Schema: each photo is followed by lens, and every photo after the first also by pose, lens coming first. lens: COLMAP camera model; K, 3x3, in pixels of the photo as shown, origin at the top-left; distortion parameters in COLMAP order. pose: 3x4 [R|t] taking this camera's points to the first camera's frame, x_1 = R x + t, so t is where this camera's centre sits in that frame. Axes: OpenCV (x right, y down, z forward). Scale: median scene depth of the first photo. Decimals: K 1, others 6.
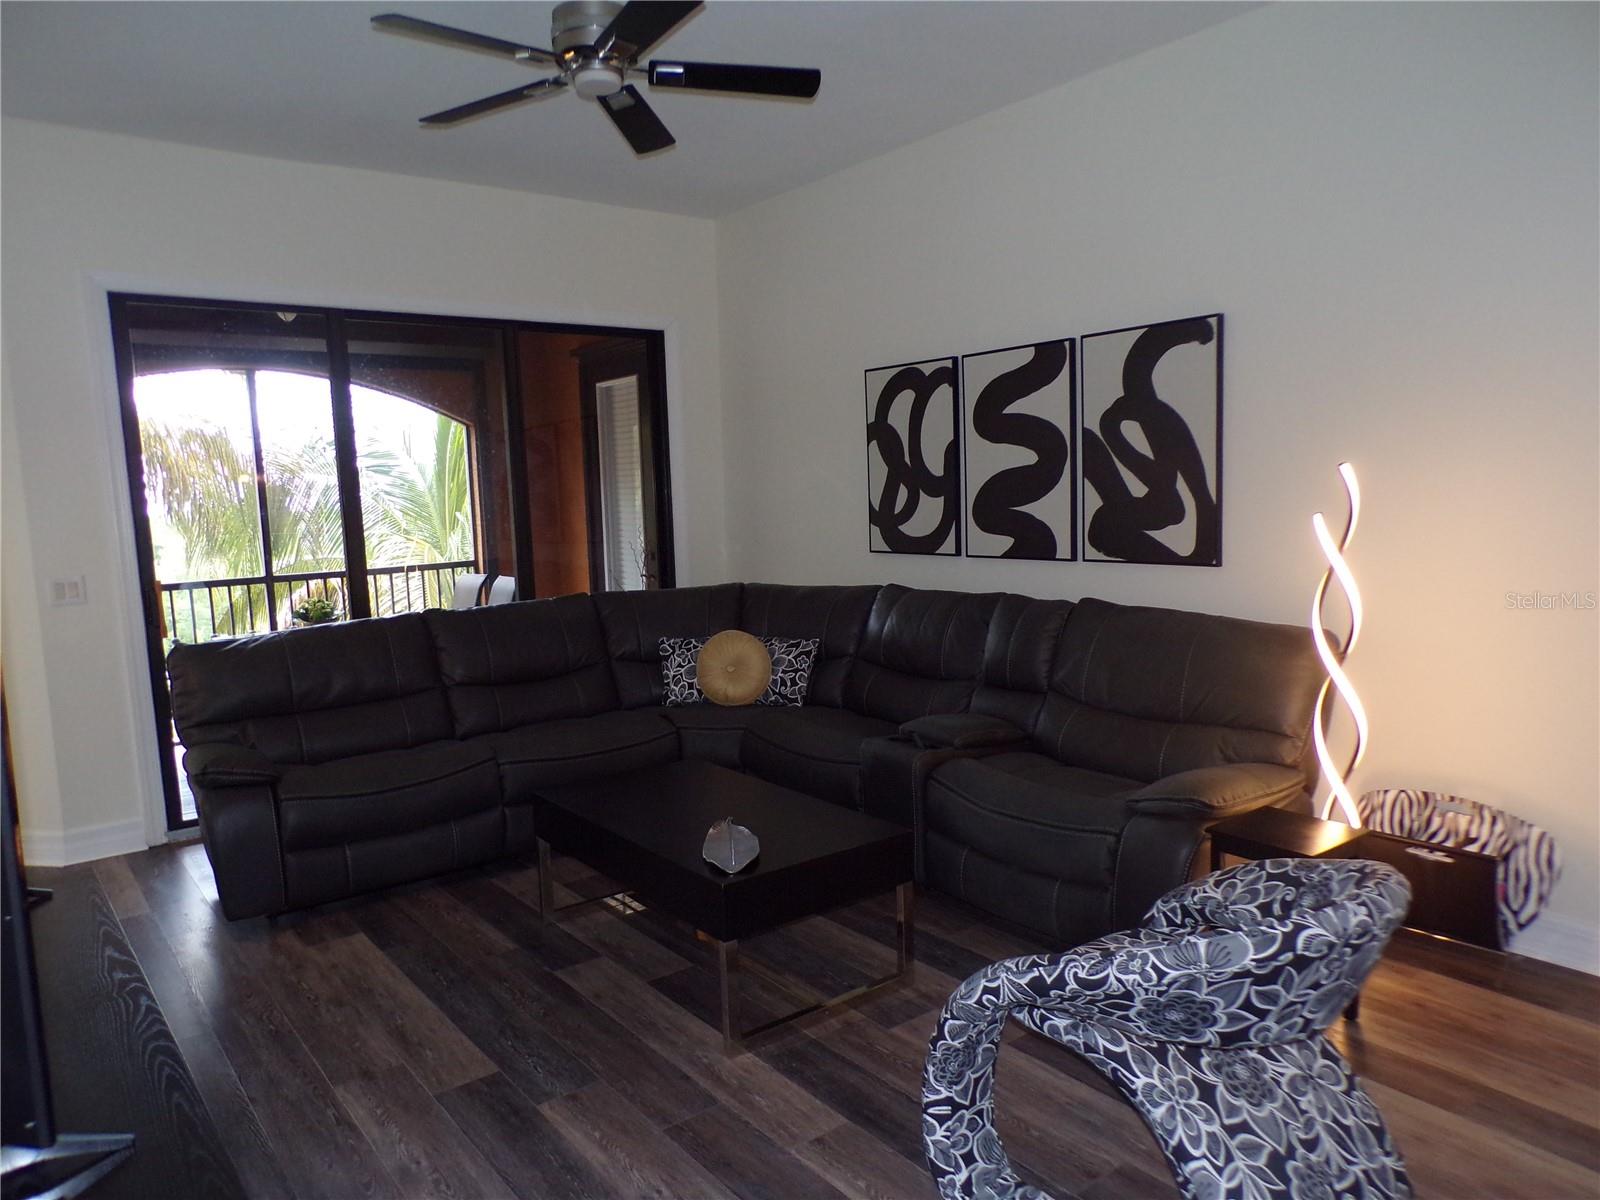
lens RADIAL K [[1092.8, 0, 802.3], [0, 1092.8, 603.2], [0, 0, 1]] dist [0.012257, 0.005913]
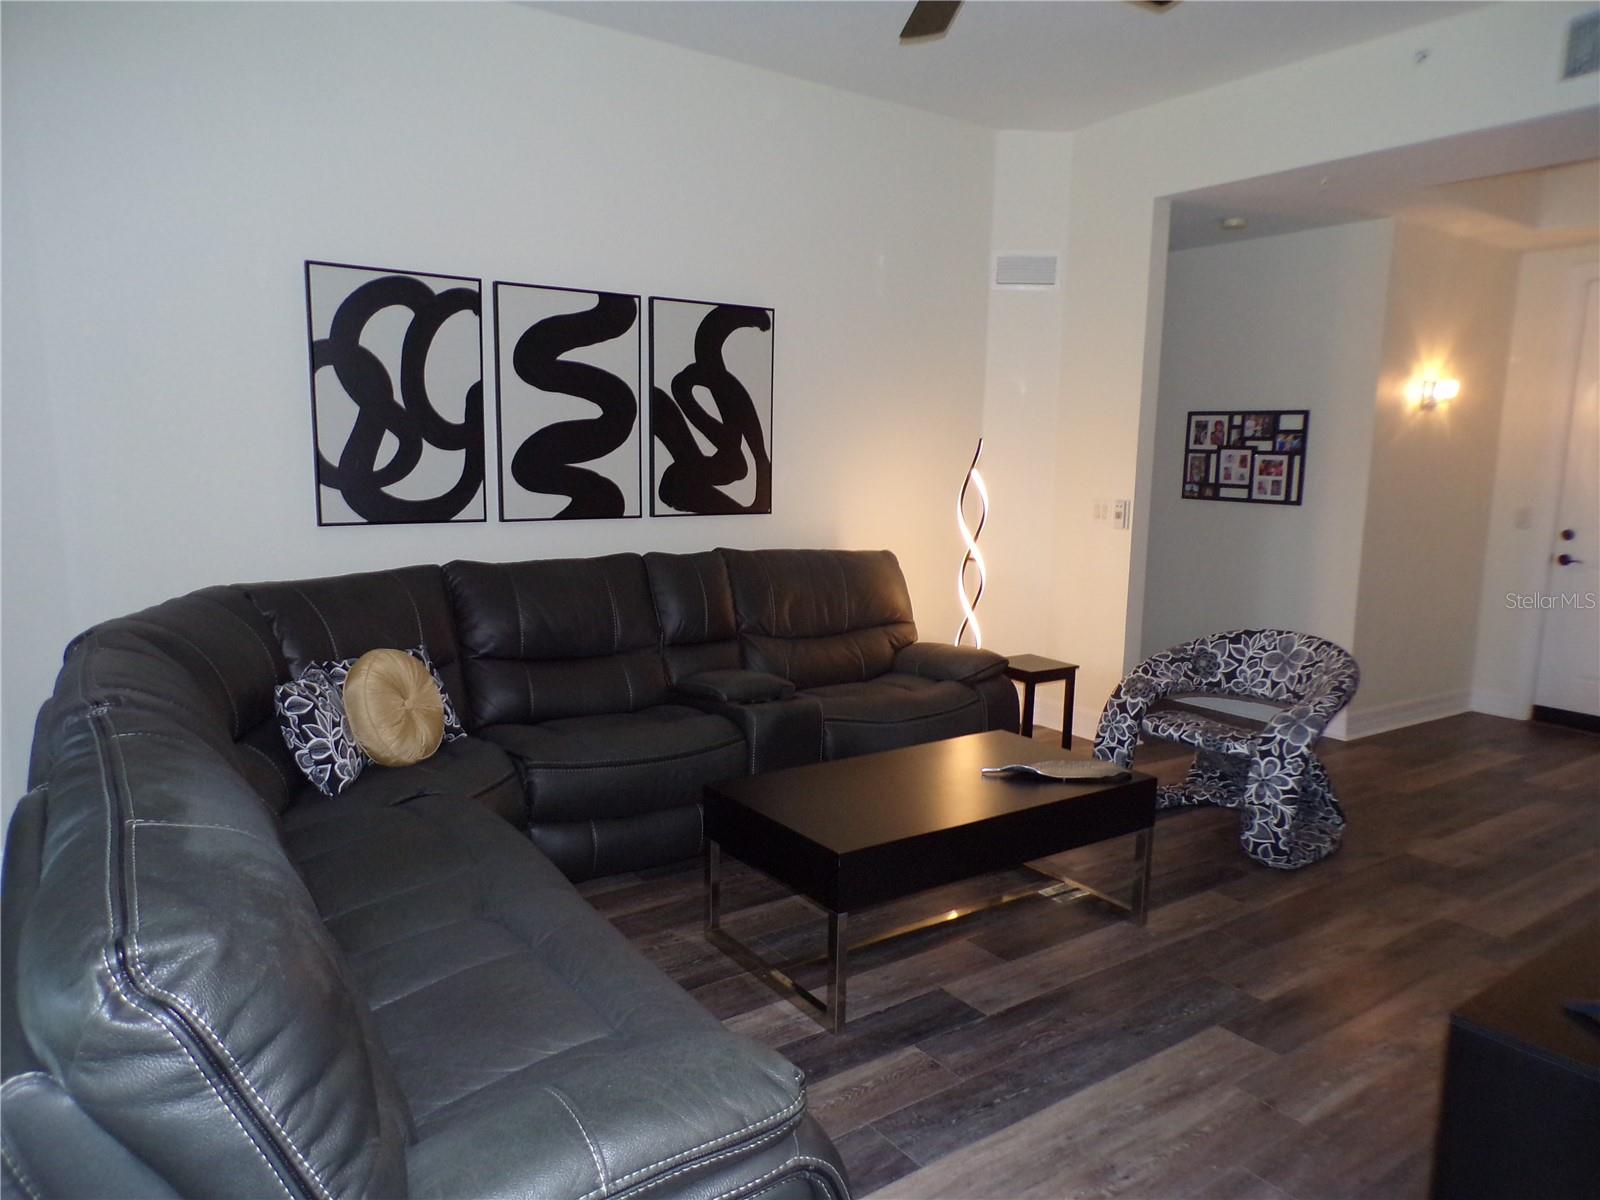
lens RADIAL K [[1092.8, 0, 801.6], [0, 1092.8, 604.2], [0, 0, 1]] dist [0.012257, 0.005913]
pose [[0.042735, -0.108342, 0.993195, -0.782197], [0.091079, 0.990386, 0.104117, -0.052050], [-0.994926, 0.086010, 0.052192, 0.821878]]
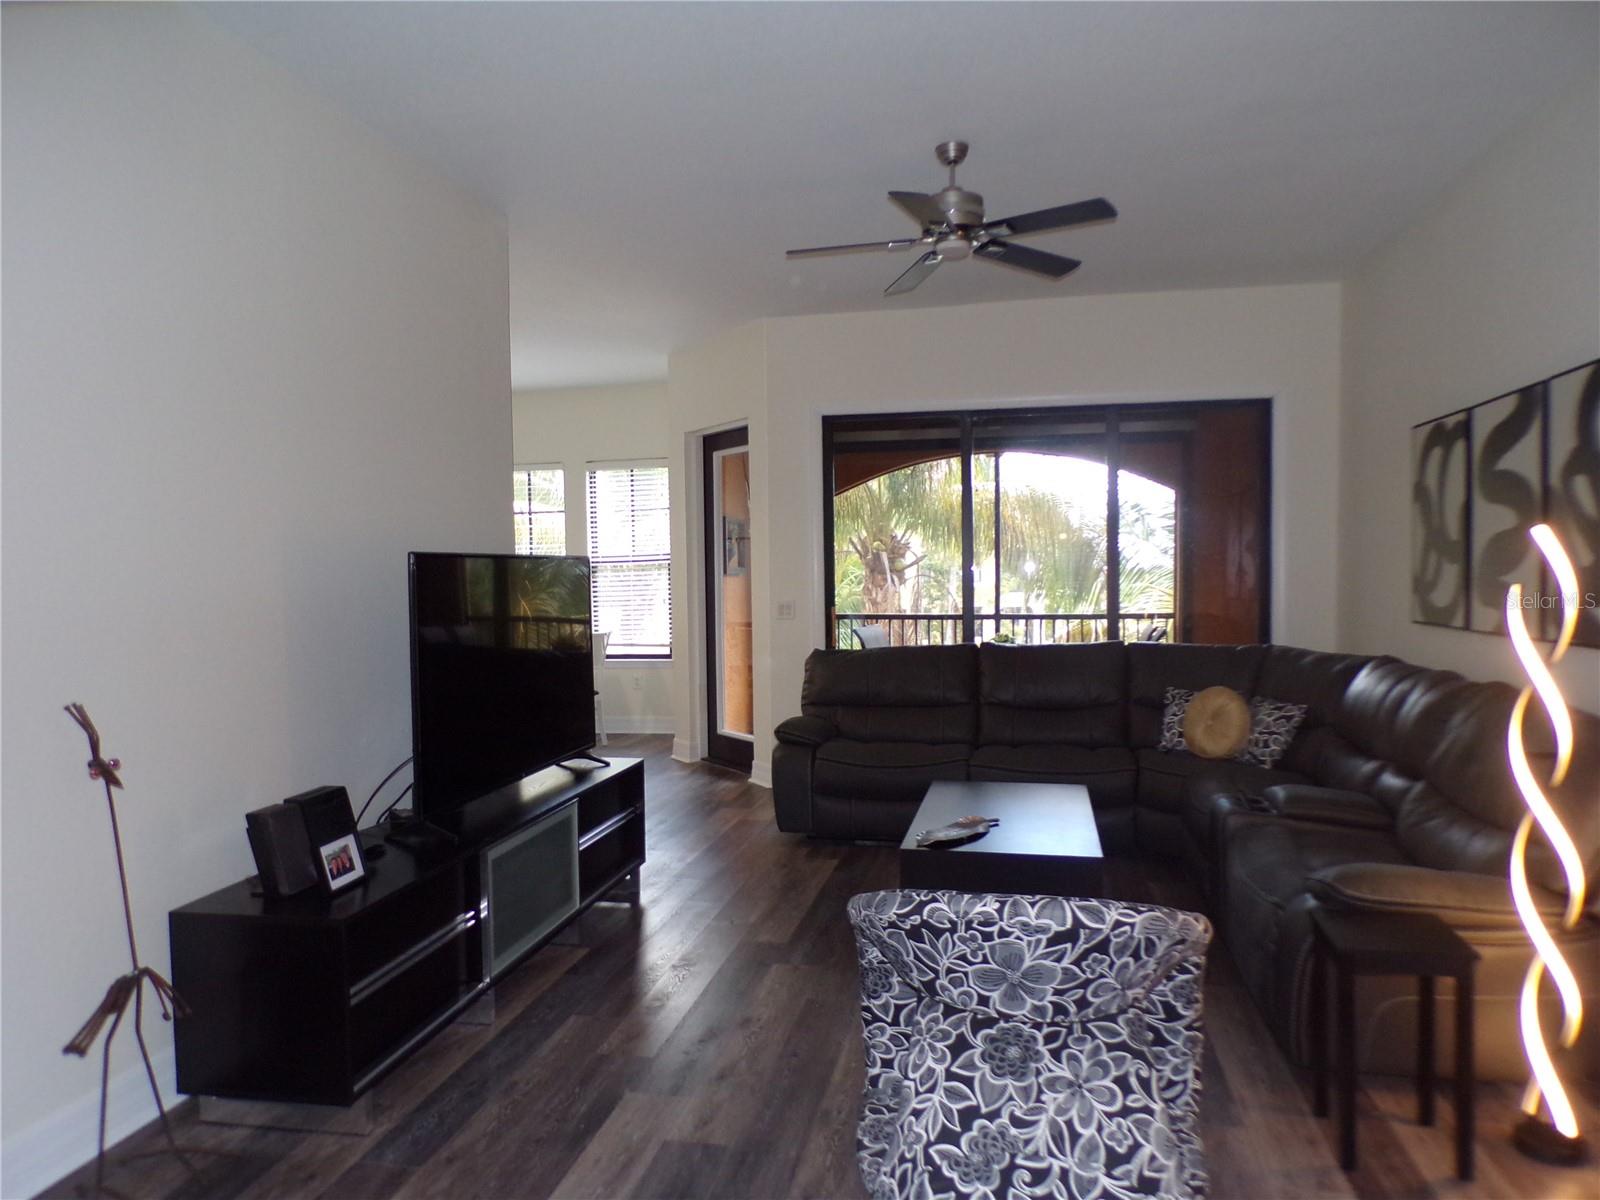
lens RADIAL K [[1092.8, 0, 813.0], [0, 1092.8, 594.0], [0, 0, 1]] dist [0.012257, 0.005913]
pose [[0.658481, 0.045516, -0.751220, 0.525424], [-0.092658, 0.995479, -0.020903, -0.005838], [0.746872, 0.083371, 0.659721, 0.017075]]
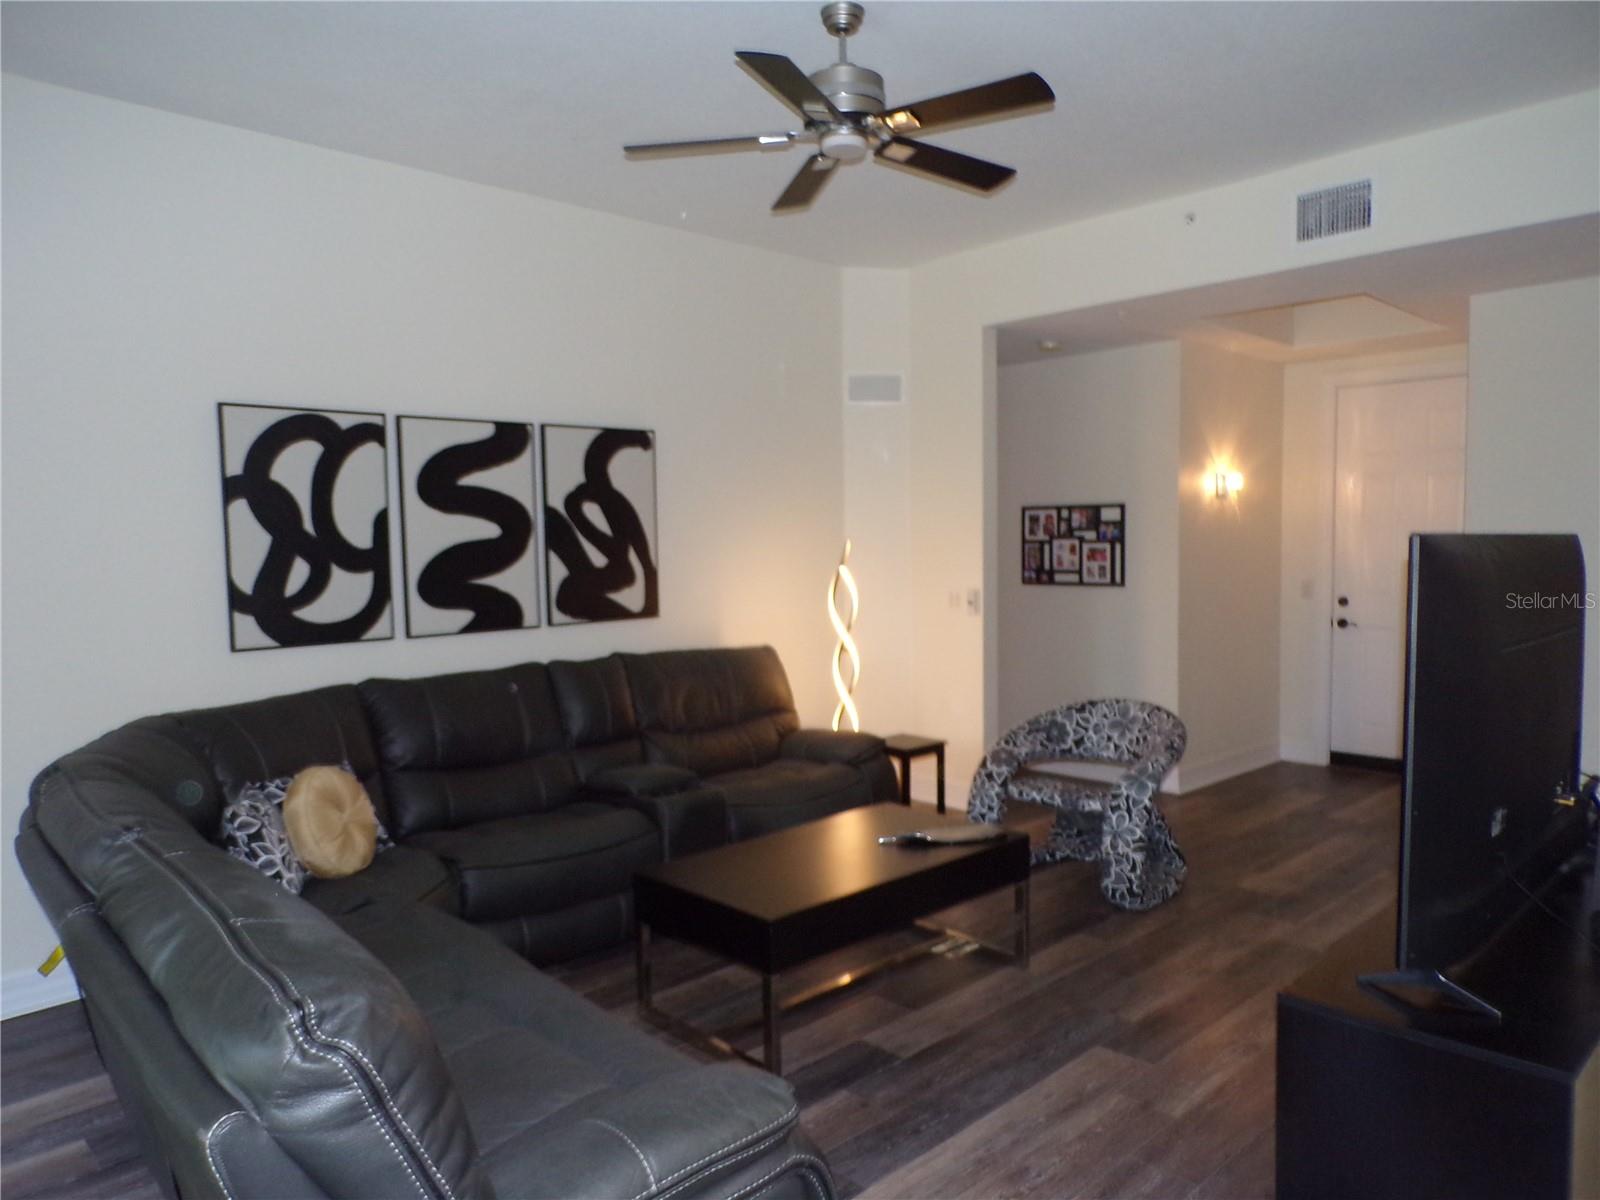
lens RADIAL K [[1092.8, 0, 797.0], [0, 1092.8, 602.9], [0, 0, 1]] dist [0.012257, 0.005913]
pose [[-0.097757, -0.024789, 0.994902, -0.871081], [0.132053, 0.990527, 0.037655, -0.070629], [-0.986410, 0.135061, -0.093558, 0.864251]]
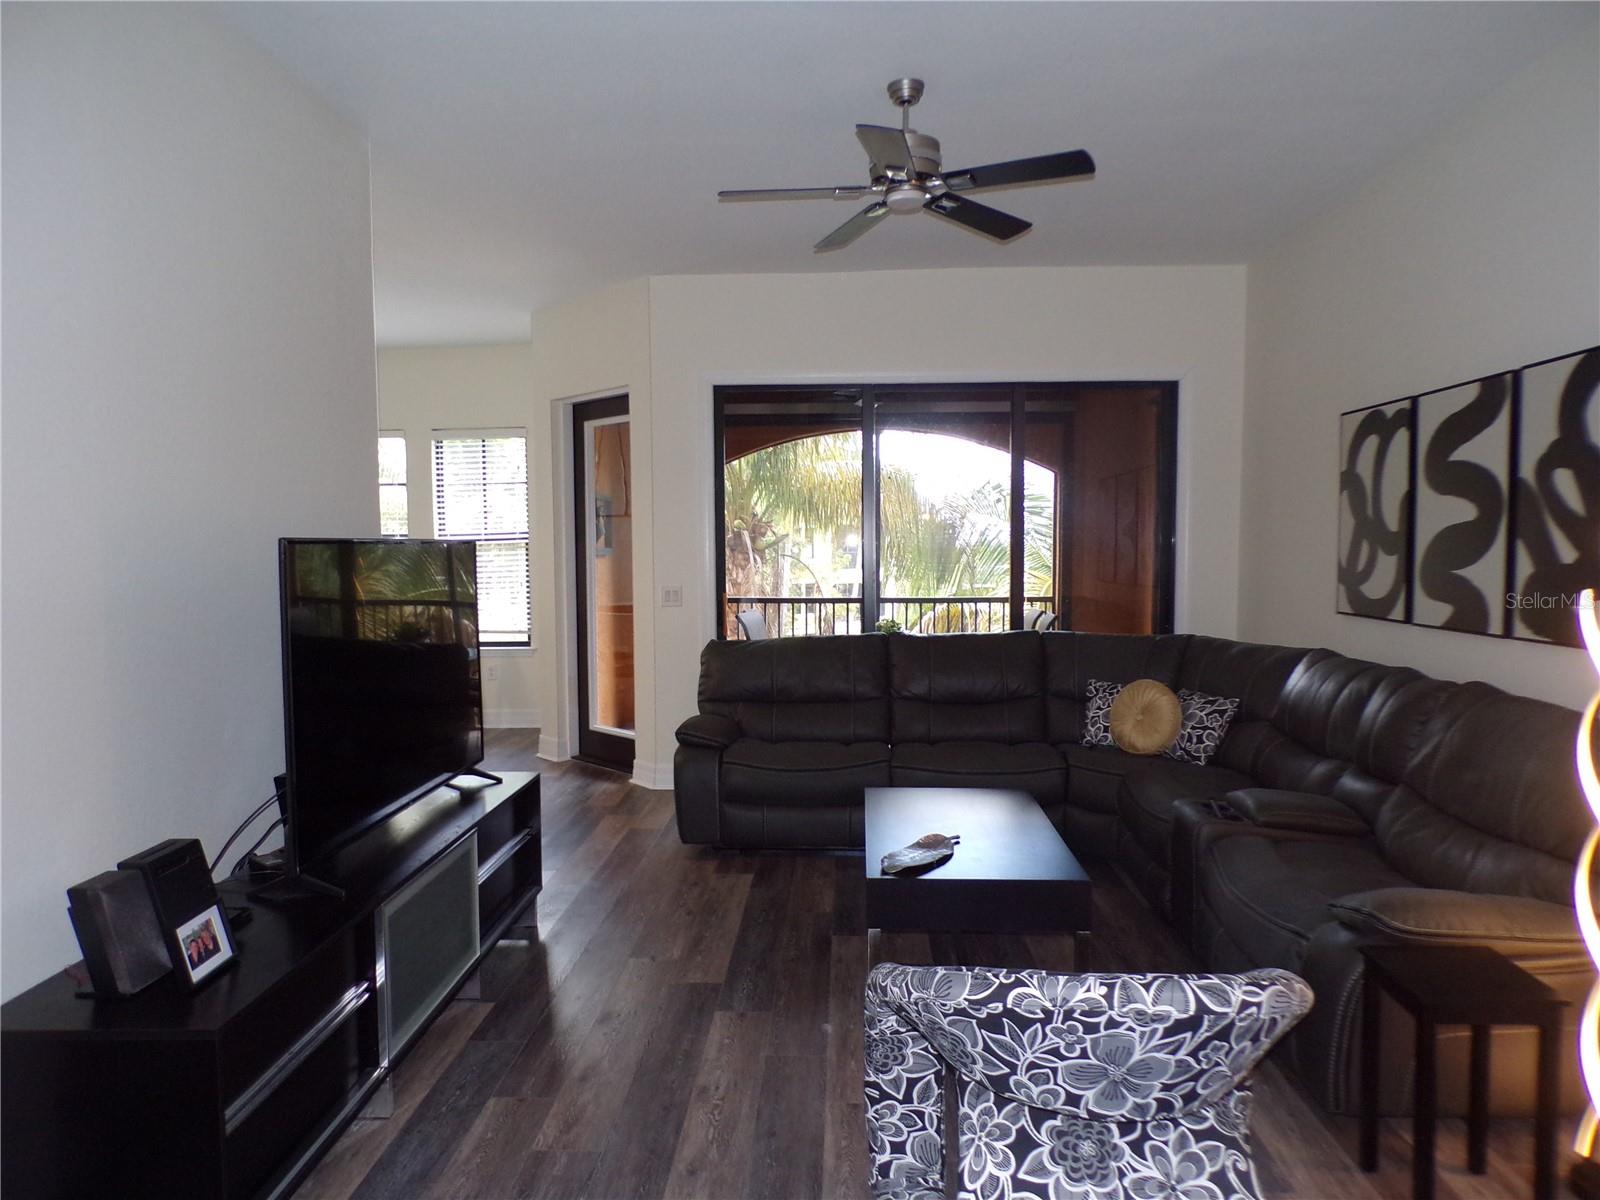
lens RADIAL K [[1092.8, 0, 810.9], [0, 1092.8, 599.4], [0, 0, 1]] dist [0.012257, 0.005913]
pose [[0.768324, 0.065809, -0.636669, 0.379042], [-0.091656, 0.995761, -0.007684, -0.013879], [0.633464, 0.064258, 0.771099, 0.028930]]
